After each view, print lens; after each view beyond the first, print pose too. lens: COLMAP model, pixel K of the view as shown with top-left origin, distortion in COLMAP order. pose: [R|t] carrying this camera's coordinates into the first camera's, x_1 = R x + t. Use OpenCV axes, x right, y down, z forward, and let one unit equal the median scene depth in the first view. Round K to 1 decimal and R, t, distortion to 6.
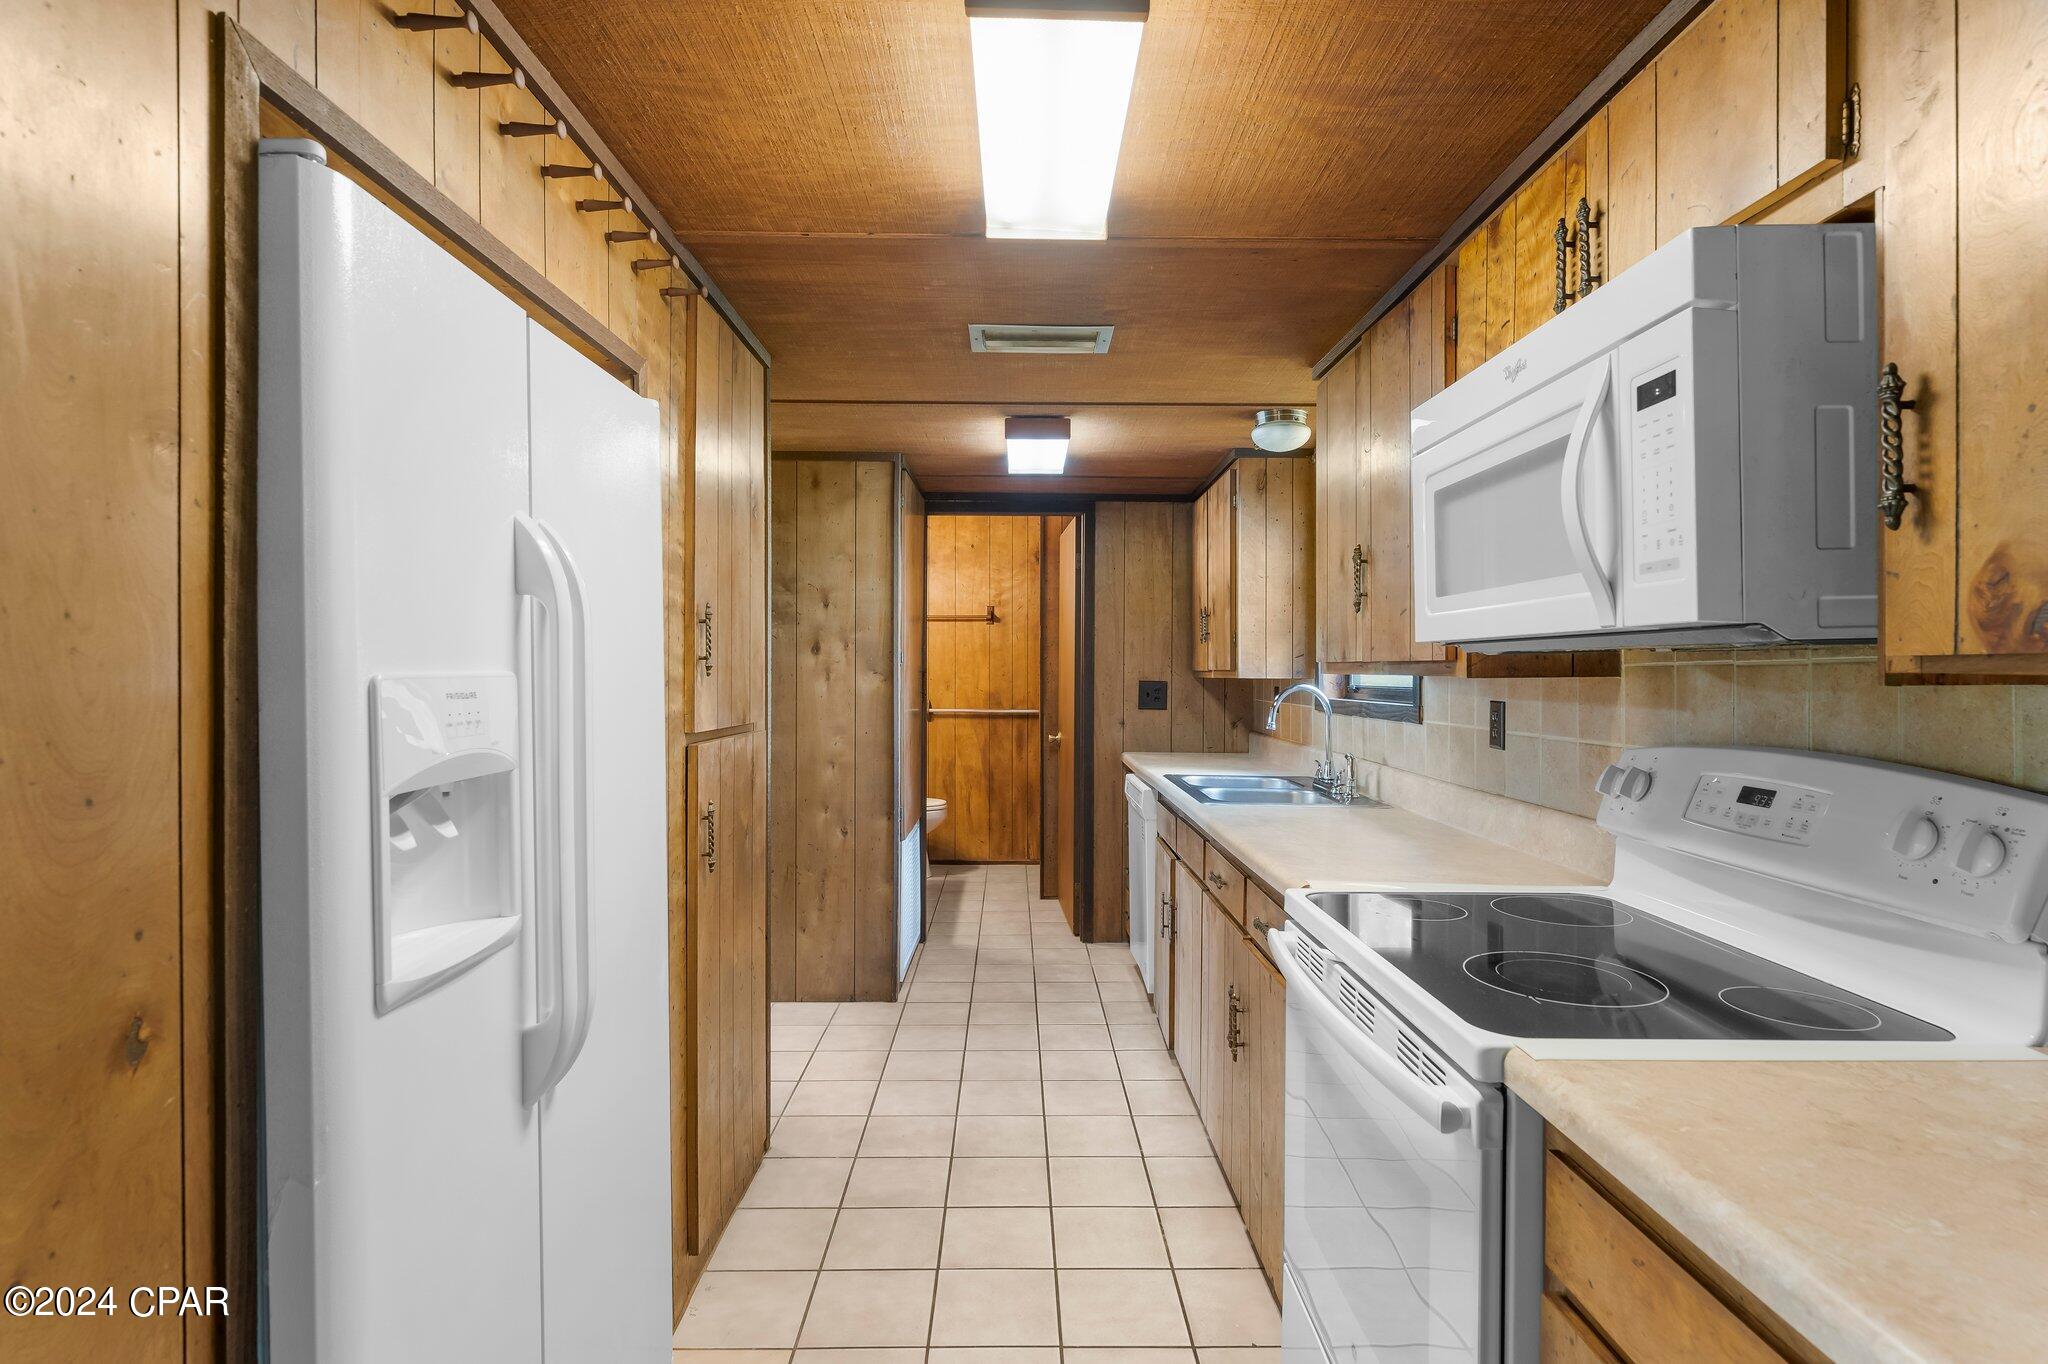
lens RADIAL K [[1012.9, 0, 1029.2], [0, 1012.9, 675.7], [0, 0, 1]] dist [-0.001440, -0.000415]
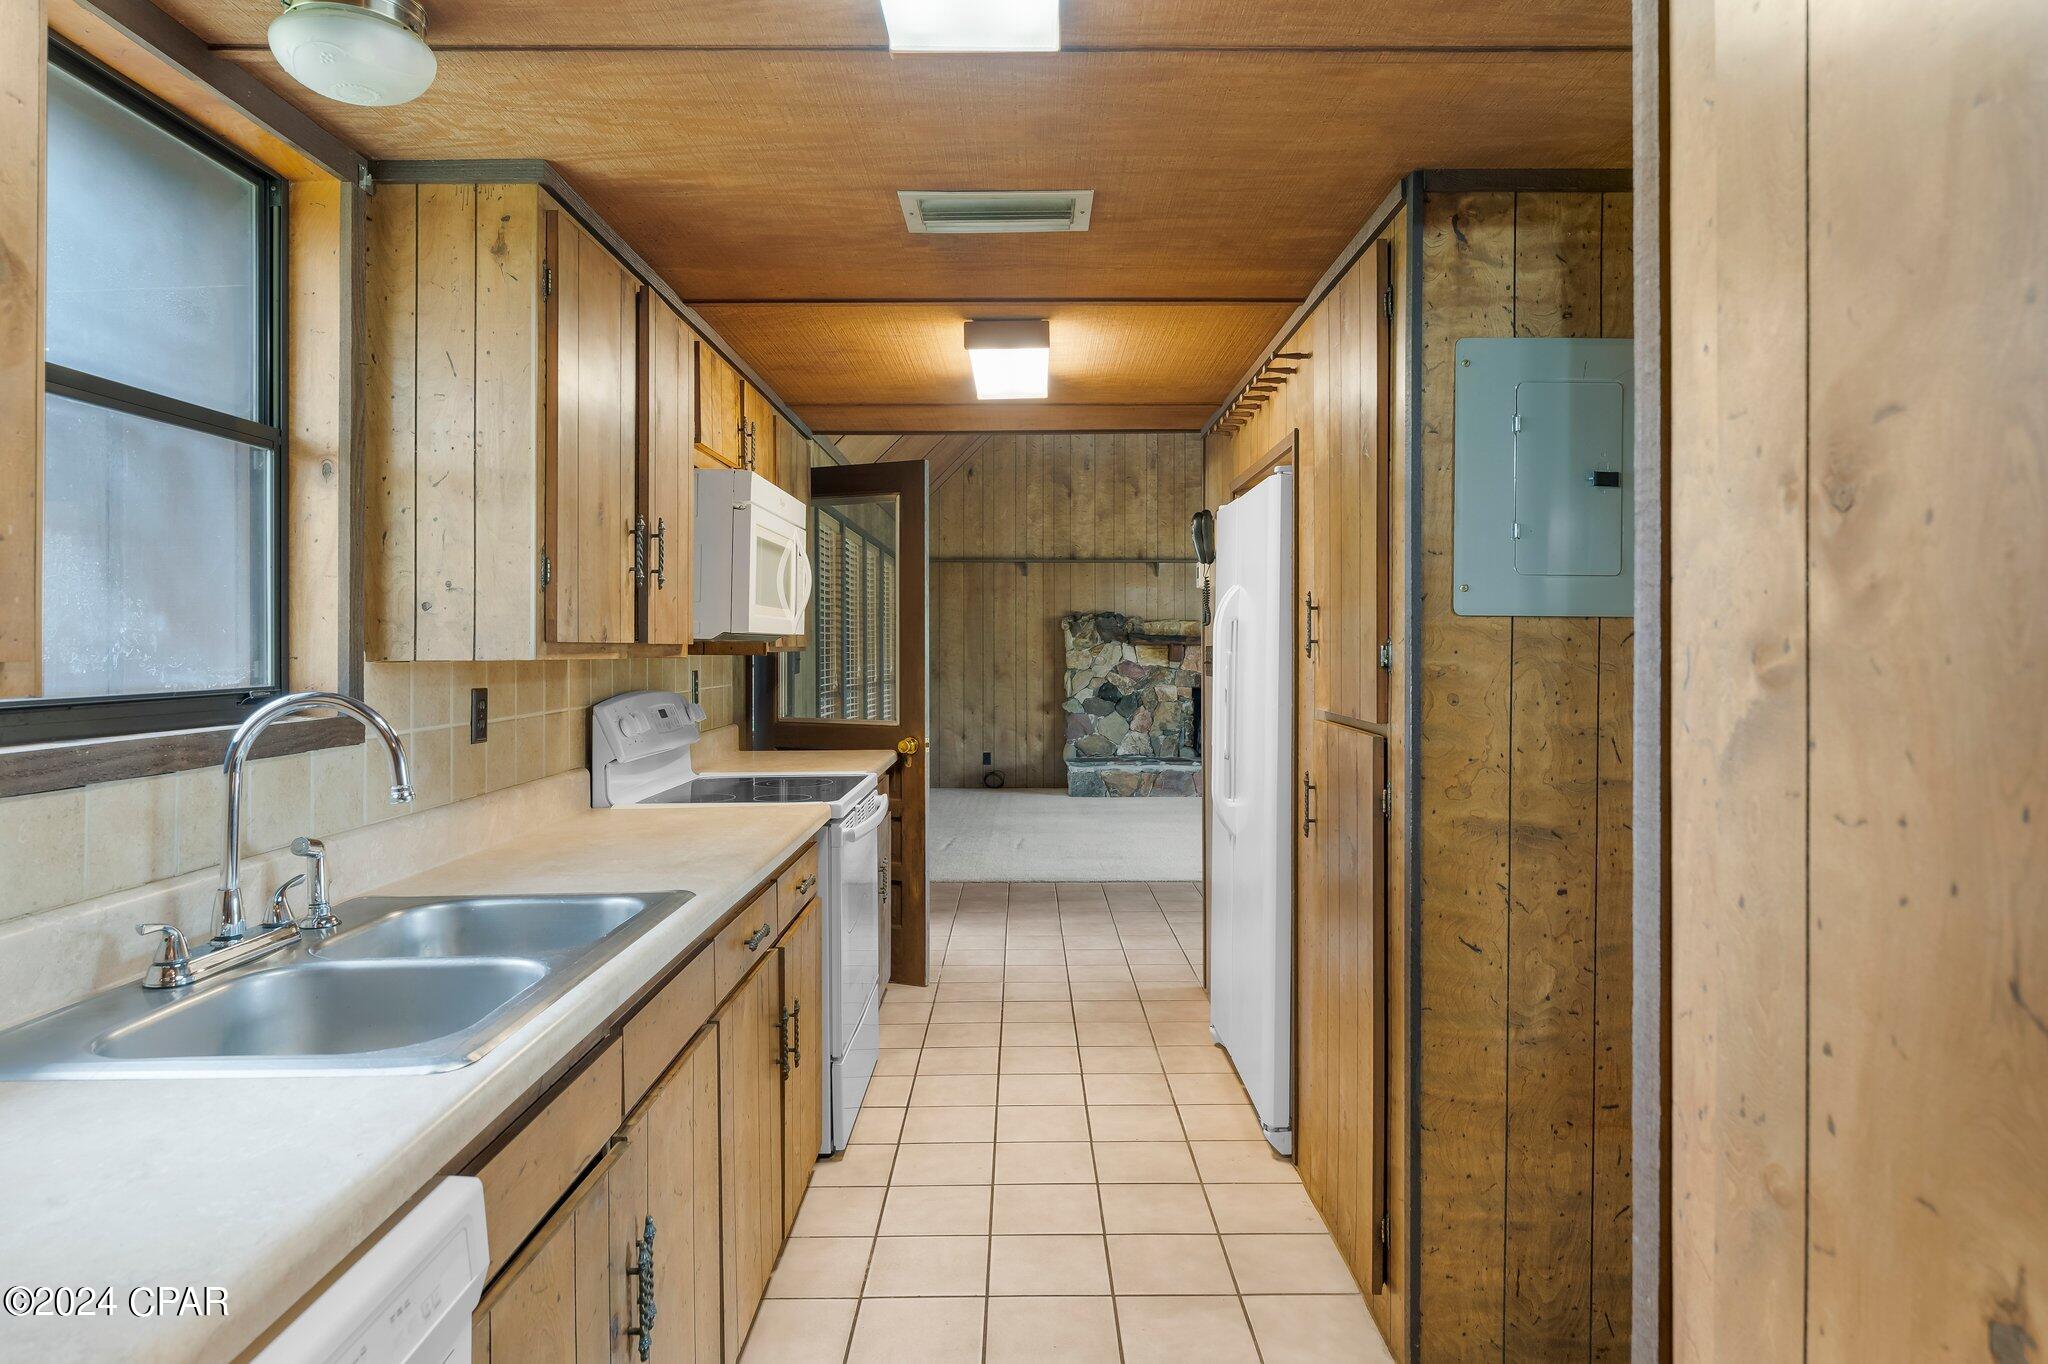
lens RADIAL K [[1171.9, 0, 1024.3], [0, 1171.9, 666.5], [0, 0, 1]] dist [0.000944, 0.000080]
pose [[-0.999937, -0.000933, 0.011154, -0.022622], [-0.000719, 0.999815, 0.019232, -0.015402], [-0.011170, 0.019222, -0.999753, 2.275631]]
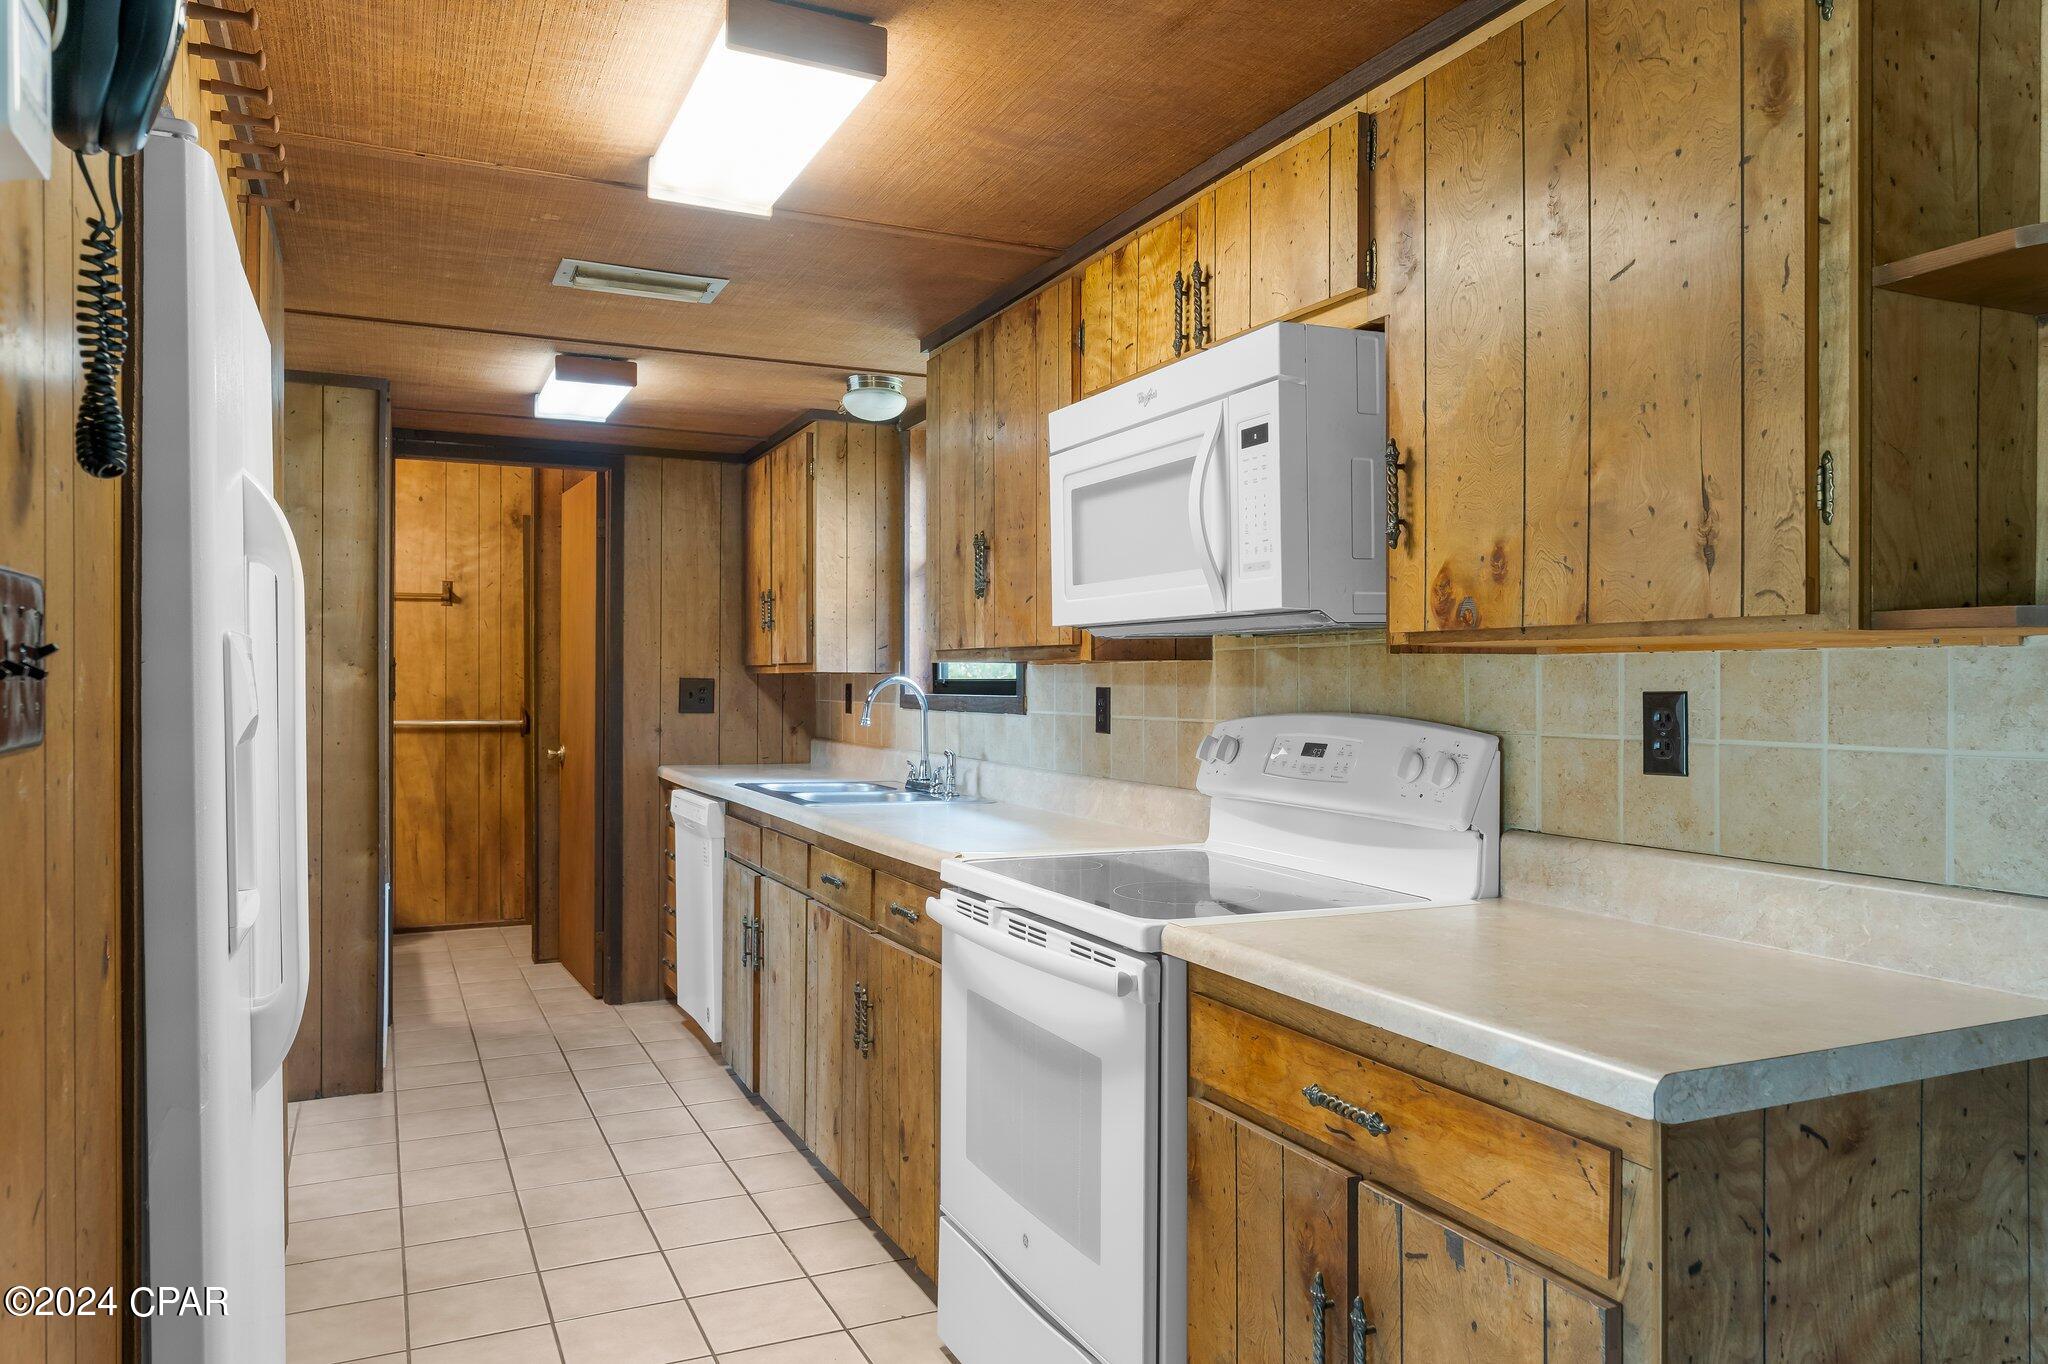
lens RADIAL K [[1368.8, 0, 1019.1], [0, 1368.8, 689.6], [0, 0, 1]] dist [-0.005997, -0.000533]
pose [[0.912911, -0.002924, 0.408149, -0.212911], [0.001613, 0.999992, 0.003555, 0.025178], [-0.408157, -0.002587, 0.912908, -0.276747]]
